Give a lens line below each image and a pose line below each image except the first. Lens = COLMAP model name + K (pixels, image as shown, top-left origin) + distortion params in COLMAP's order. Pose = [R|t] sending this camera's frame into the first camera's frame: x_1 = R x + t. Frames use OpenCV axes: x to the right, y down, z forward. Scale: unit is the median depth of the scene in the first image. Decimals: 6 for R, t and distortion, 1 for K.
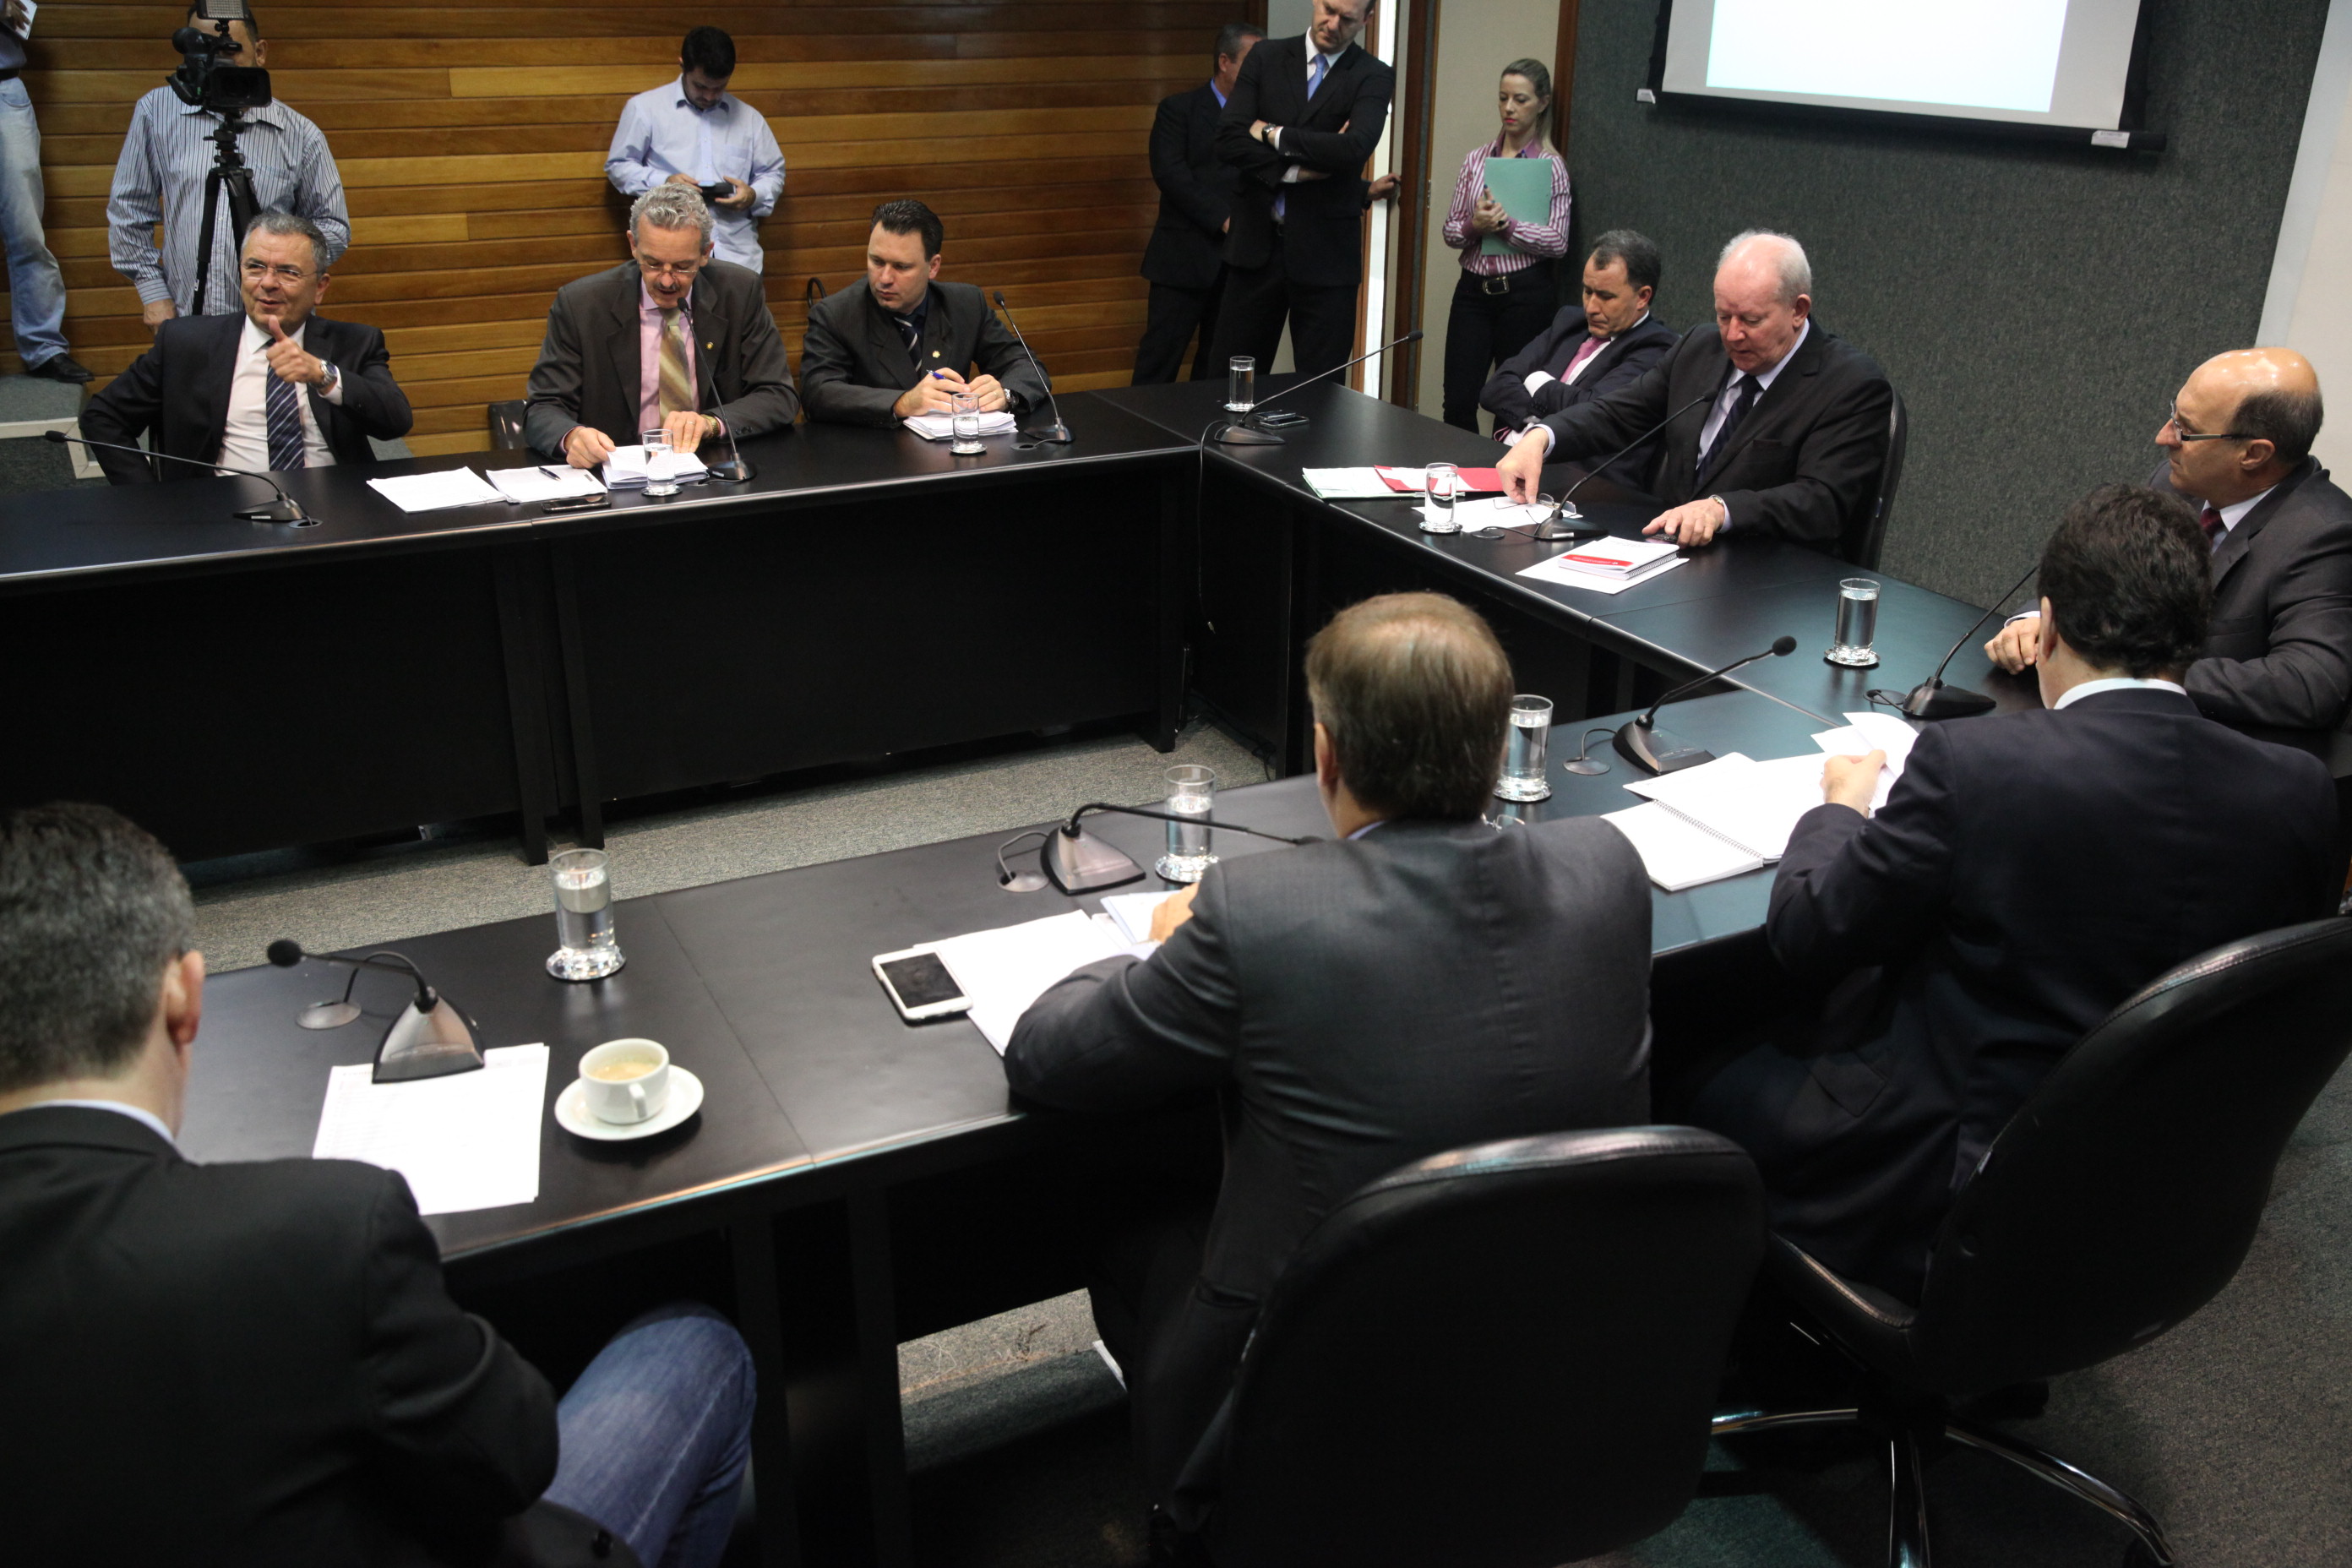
lens RADIAL K [[2107.5, 0, 1187.1], [0, 2107.5, 787.0], [0, 0, 1]] dist [-0.008815, 0.058244]
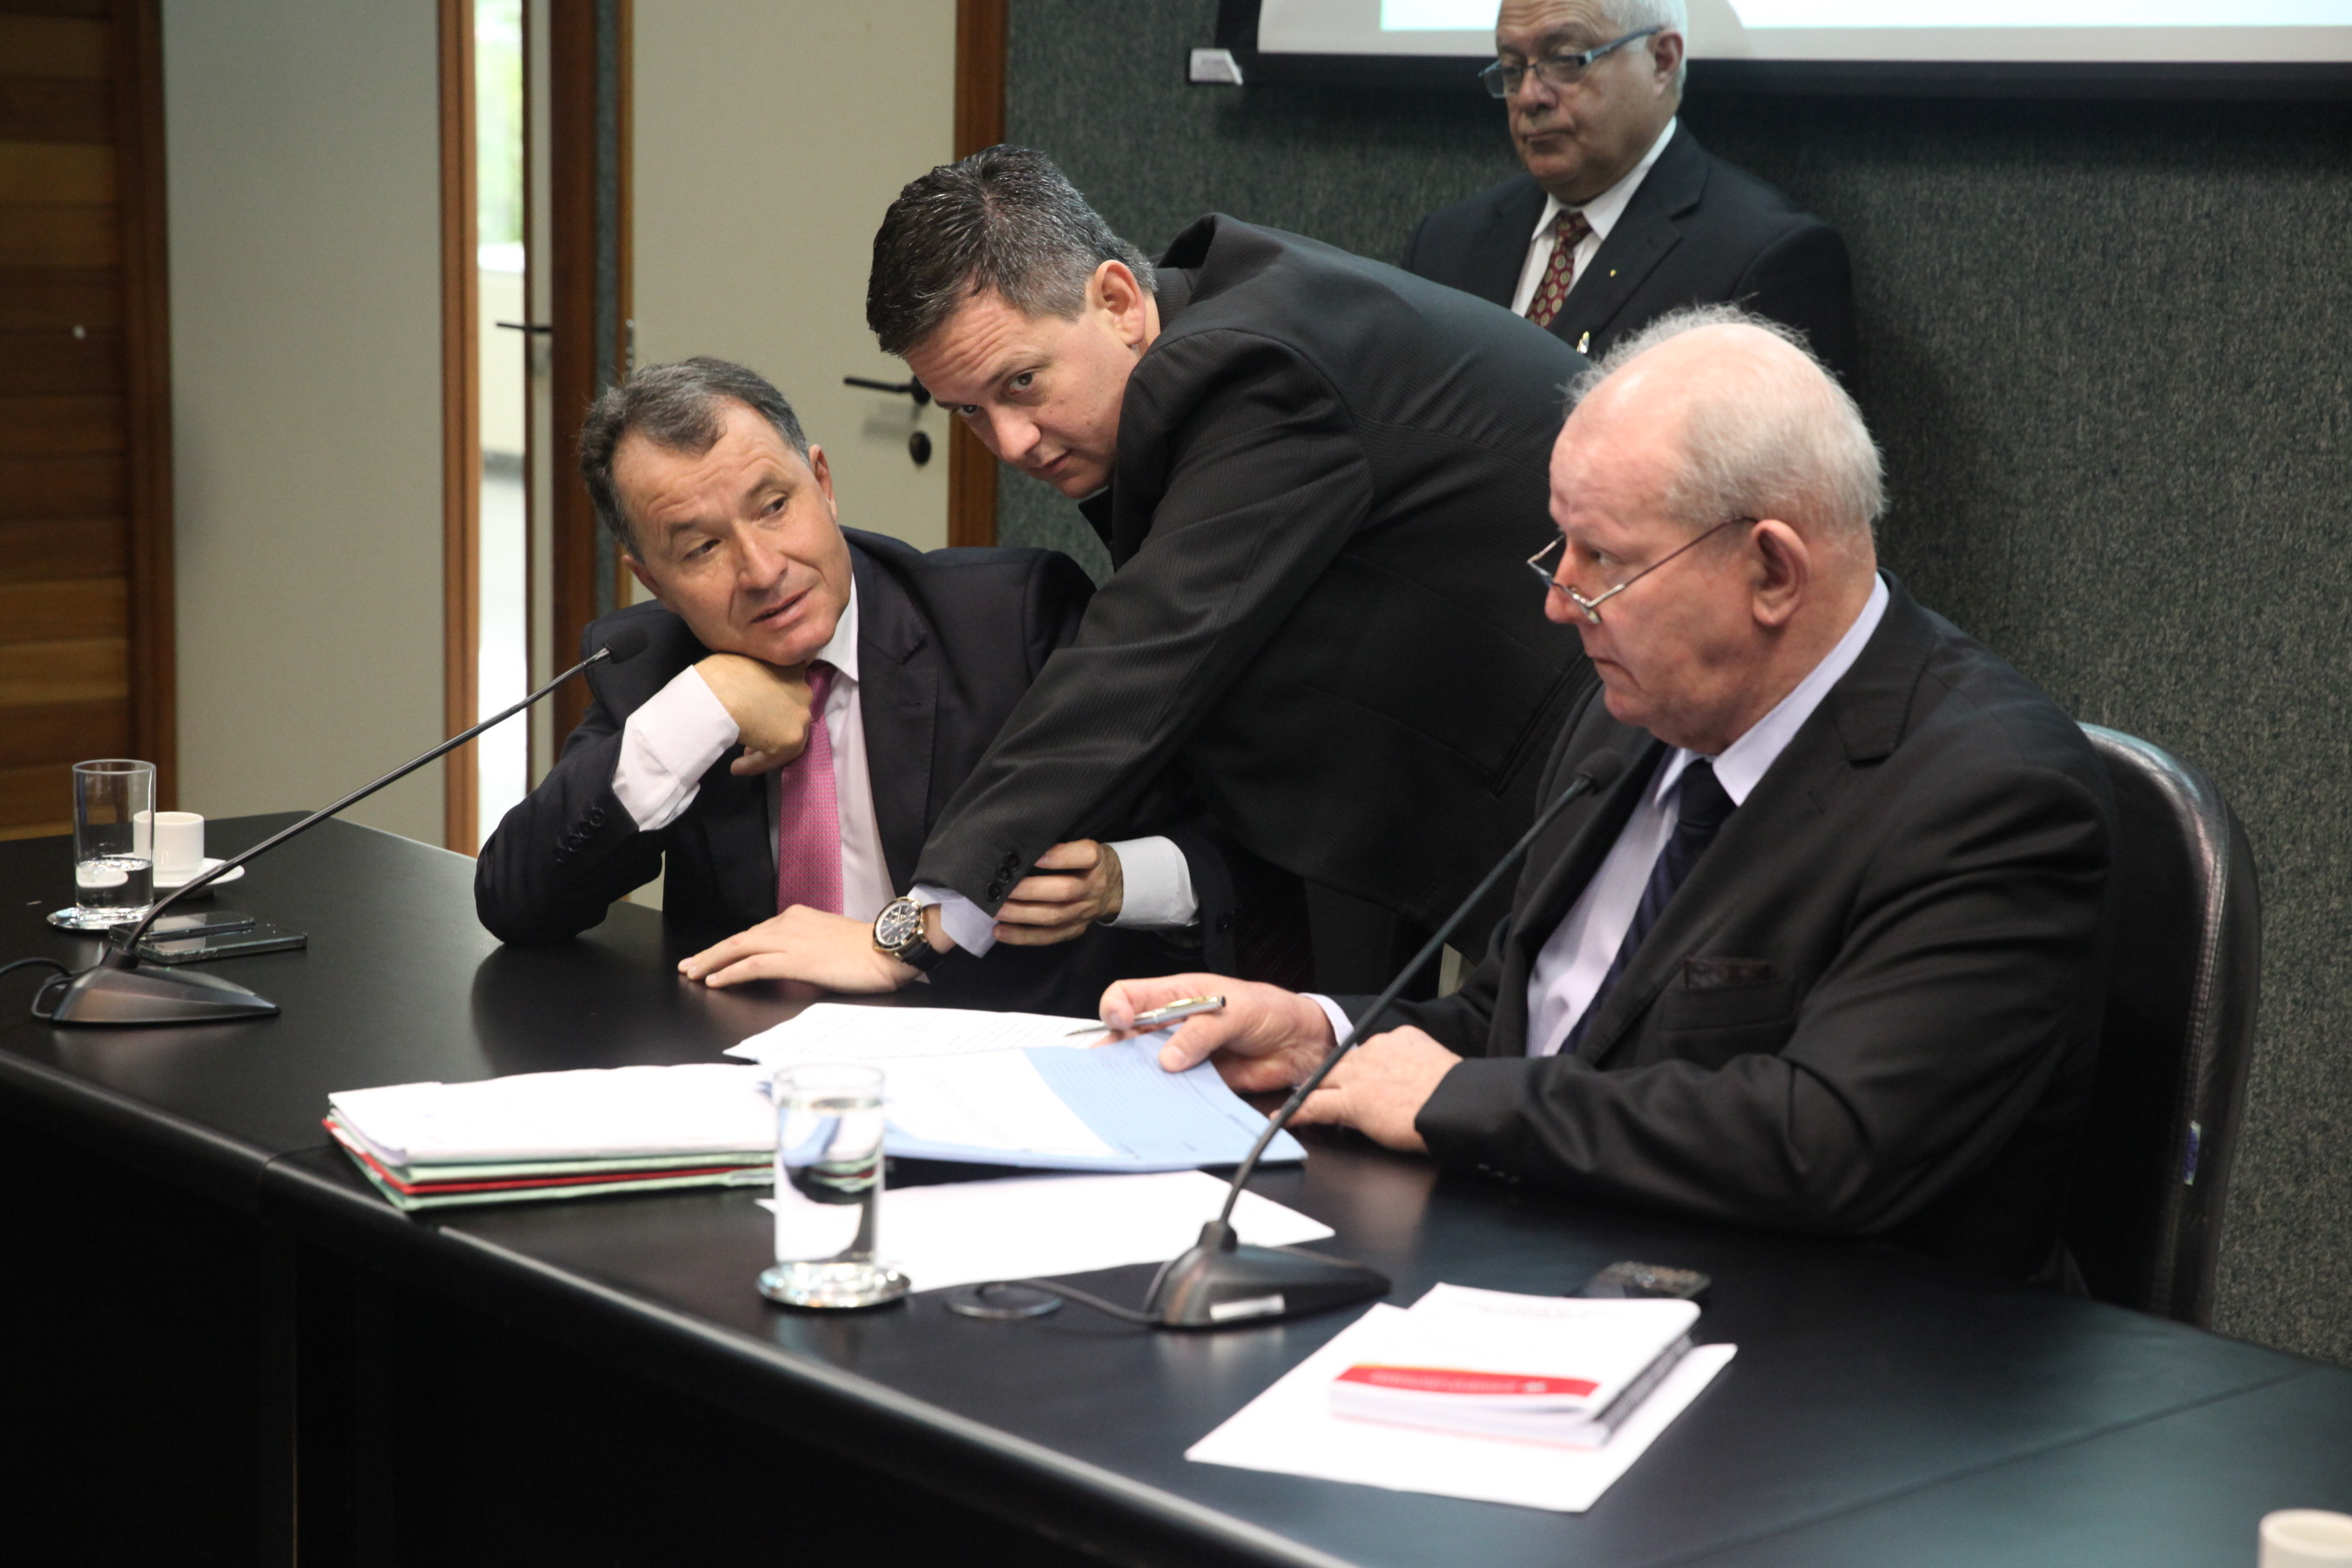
lens RADIAL K [[4641.3, 0, 1270.3], [0, 4641.3, 794.1], [0, 0, 1]] dist [0.263586, 0.000000]
pose [[0.966295, -0.028794, 0.255822, 0.016437], [0.081494, 0.976834, -0.197876, -0.052402], [-0.244198, 0.212054, 0.946256, 0.337717]]
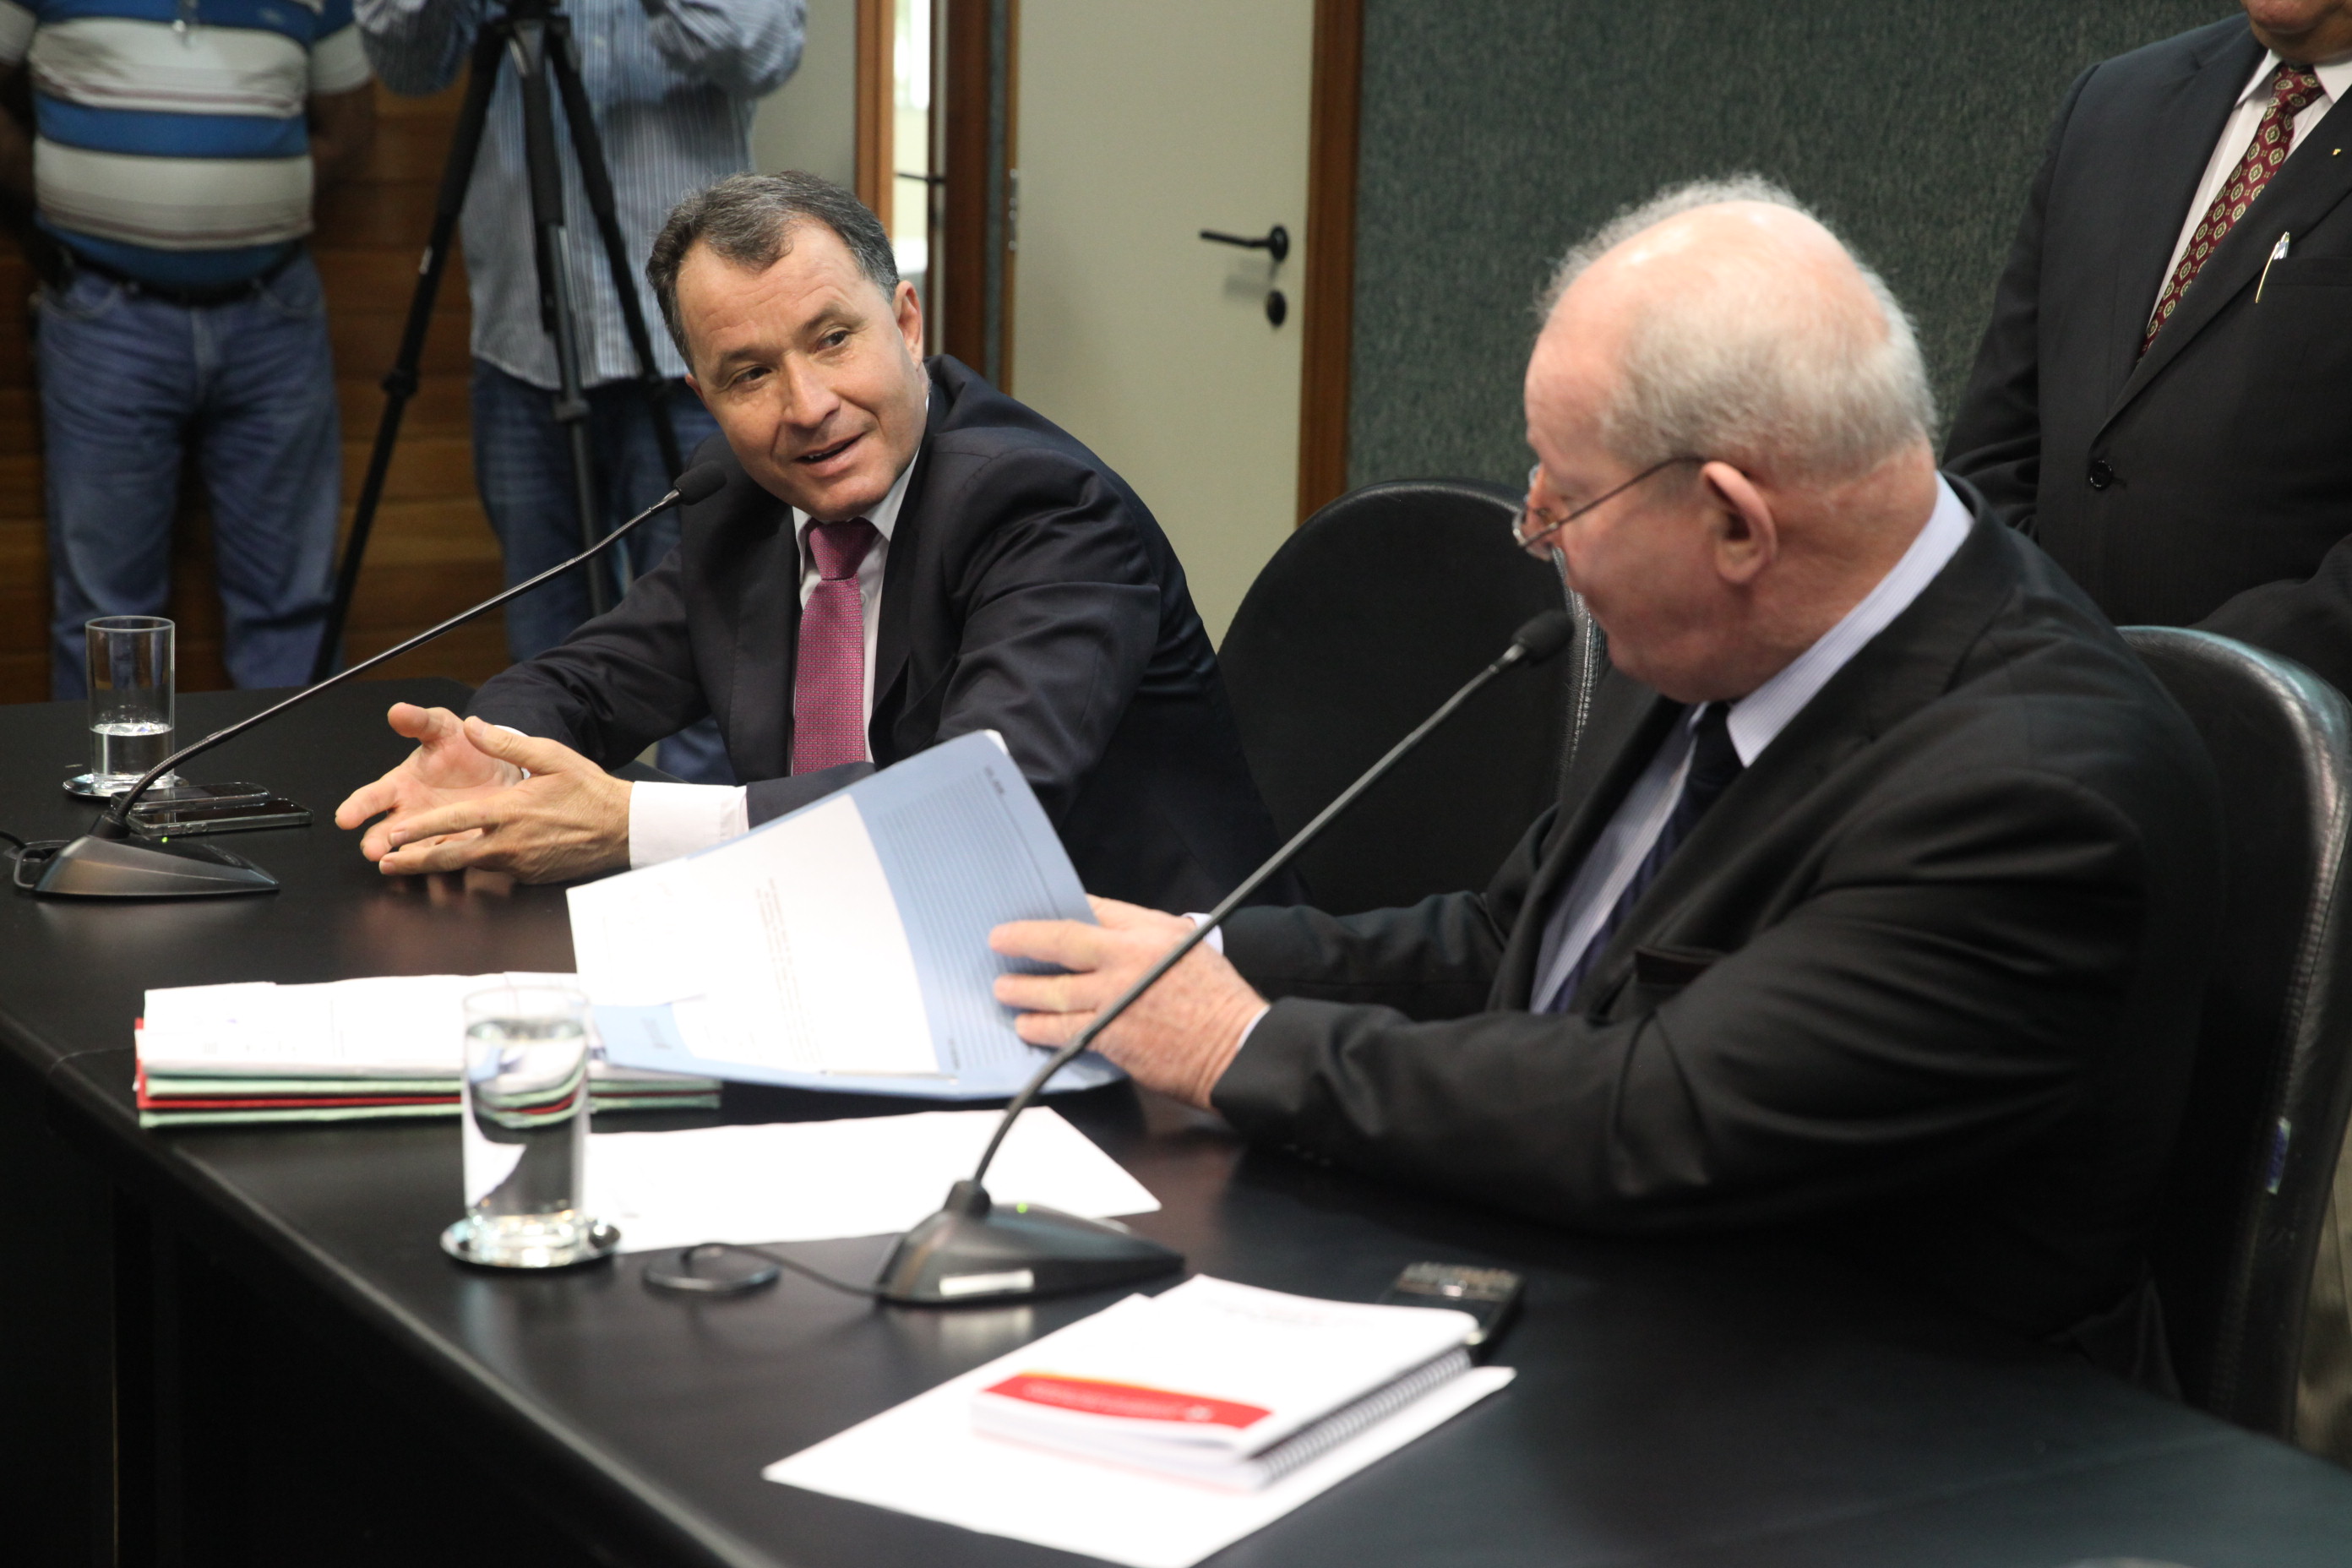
lens RADIAL K [[4680.1, 0, 1159.3], [0, 4680.1, 783.8], [0, 0, 1]] dist [0.343578, 0.000000]
pose [[0.997088, -0.000254, 0.076265, 0.131947], [0.014257, 0.982987, -0.183122, -0.064816], [-0.074921, 0.183676, 0.980128, 0.390893]]
